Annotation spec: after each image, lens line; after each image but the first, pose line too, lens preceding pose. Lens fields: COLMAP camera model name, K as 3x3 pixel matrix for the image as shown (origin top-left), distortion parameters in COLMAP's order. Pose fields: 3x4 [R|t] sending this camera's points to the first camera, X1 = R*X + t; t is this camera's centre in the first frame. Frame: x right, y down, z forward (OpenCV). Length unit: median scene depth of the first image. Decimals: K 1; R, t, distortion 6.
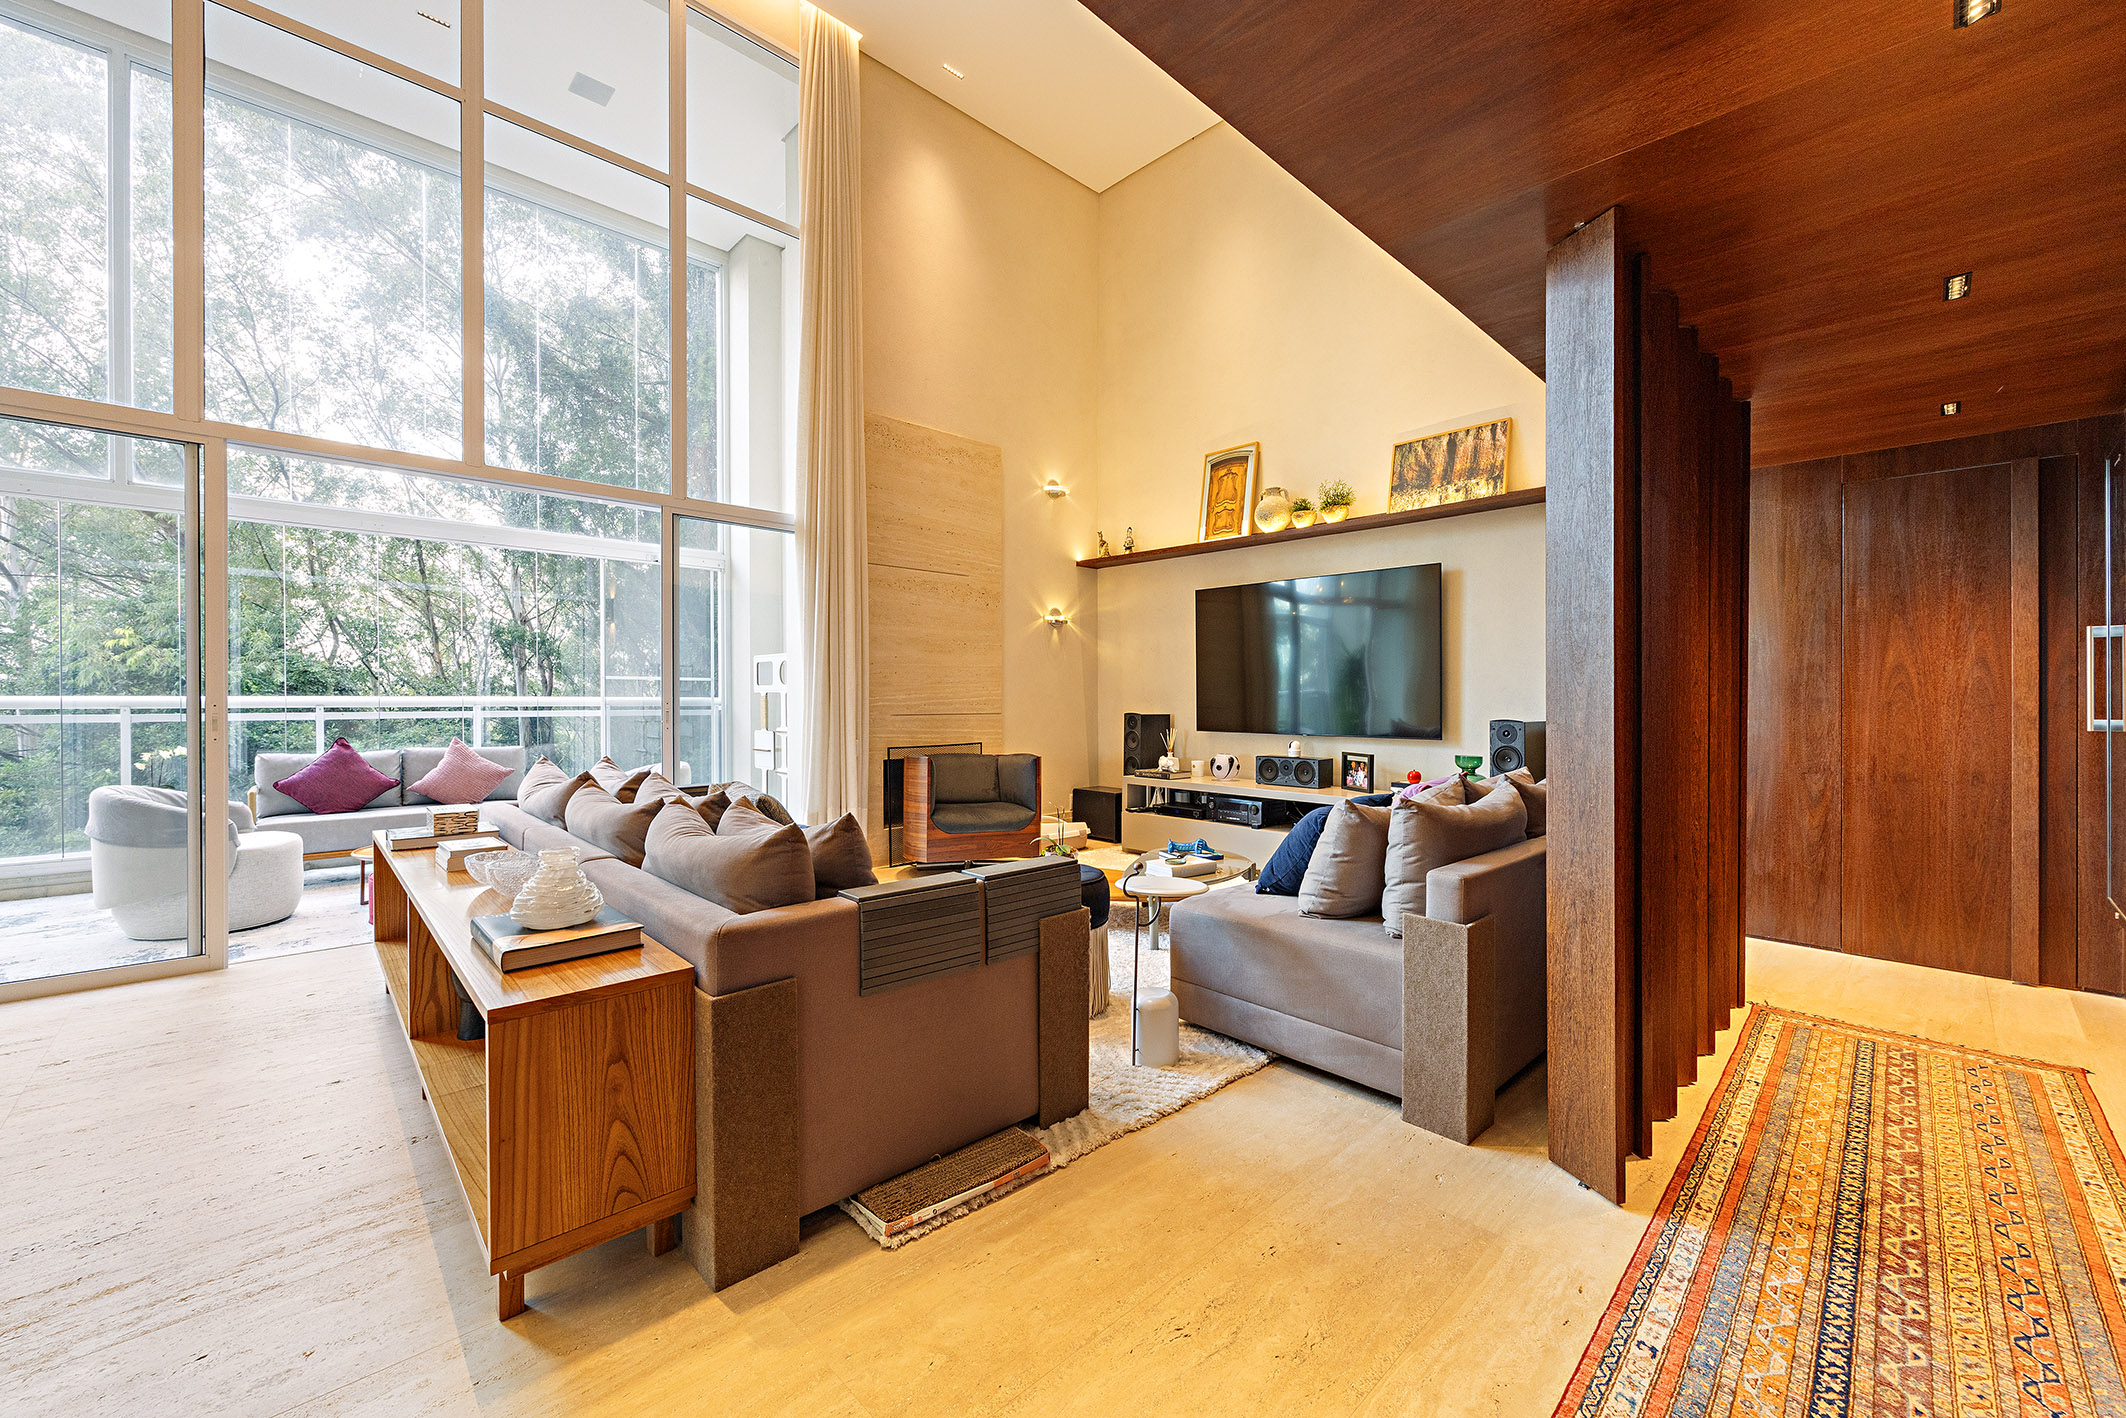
lens RADIAL K [[828.8, 0, 1058.9], [0, 828.8, 691.4], [0, 0, 1]] dist [-0.005438, 0.001274]
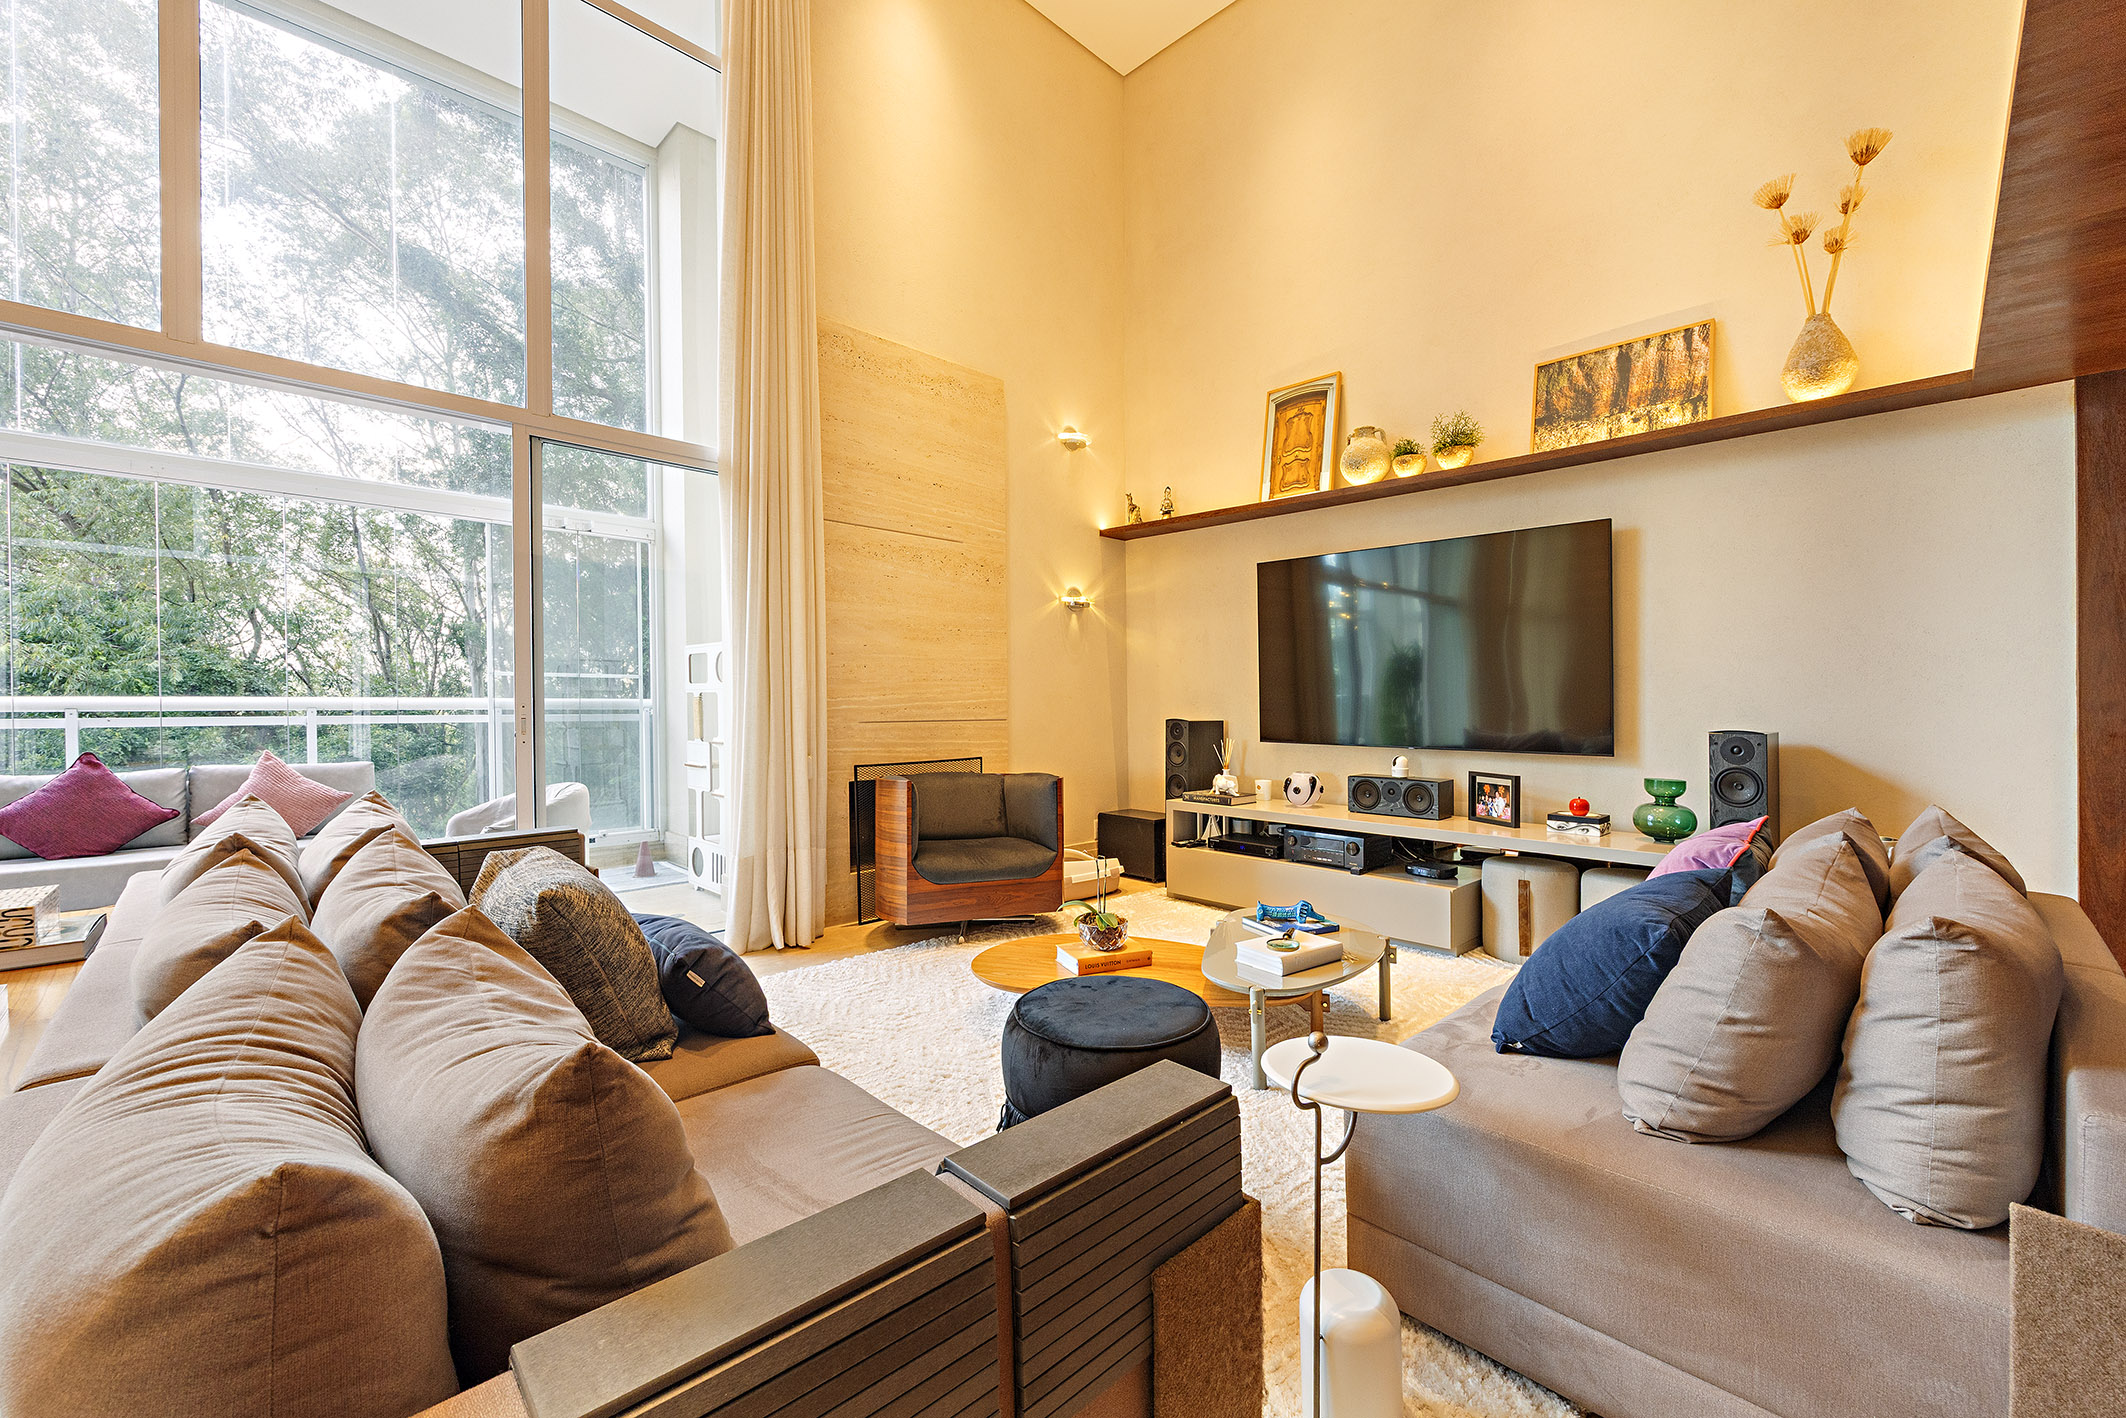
lens RADIAL K [[828.8, 0, 1086.5], [0, 828.8, 688.2], [0, 0, 1]] dist [-0.005438, 0.001274]
pose [[0.998447, 0.001967, 0.055674, -0.045250], [-0.001589, 0.999975, -0.006825, 0.003276], [-0.055686, 0.006726, 0.998426, 0.251614]]
